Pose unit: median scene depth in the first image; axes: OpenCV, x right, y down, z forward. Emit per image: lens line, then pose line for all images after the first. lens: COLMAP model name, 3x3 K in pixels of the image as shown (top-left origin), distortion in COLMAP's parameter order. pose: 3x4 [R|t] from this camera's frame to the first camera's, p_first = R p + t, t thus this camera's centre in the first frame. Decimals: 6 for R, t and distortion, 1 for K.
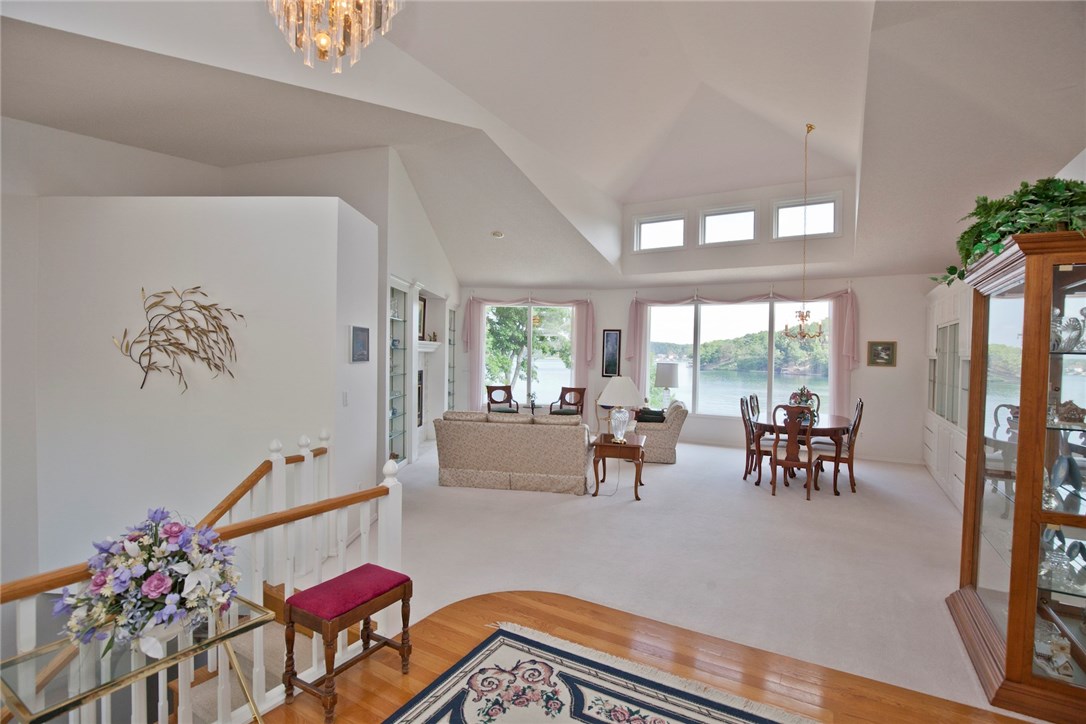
lens RADIAL K [[503.7, 0, 553.9], [0, 503.7, 361.5], [0, 0, 1]] dist [-0.024323, 0.001946]
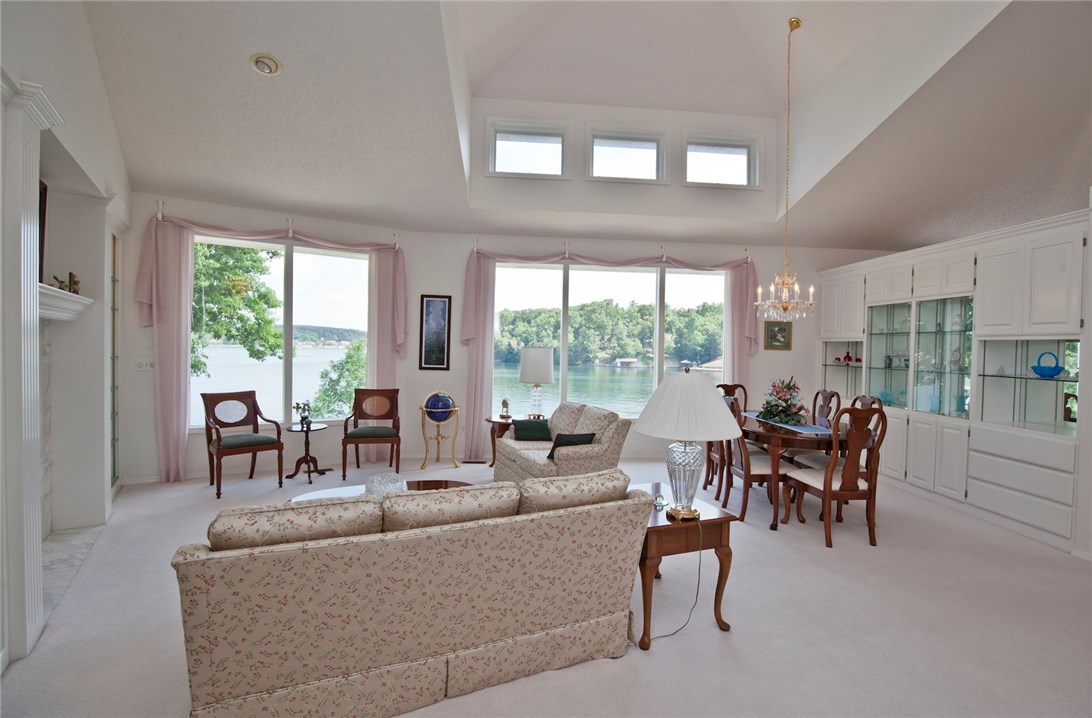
lens RADIAL K [[506.5, 0, 563.7], [0, 506.5, 355.9], [0, 0, 1]] dist [-0.024323, 0.001946]
pose [[0.816919, -0.011373, 0.576640, -0.128955], [0.003332, 0.999882, 0.014999, 0.004371], [-0.576743, -0.010332, 0.816860, 0.391737]]
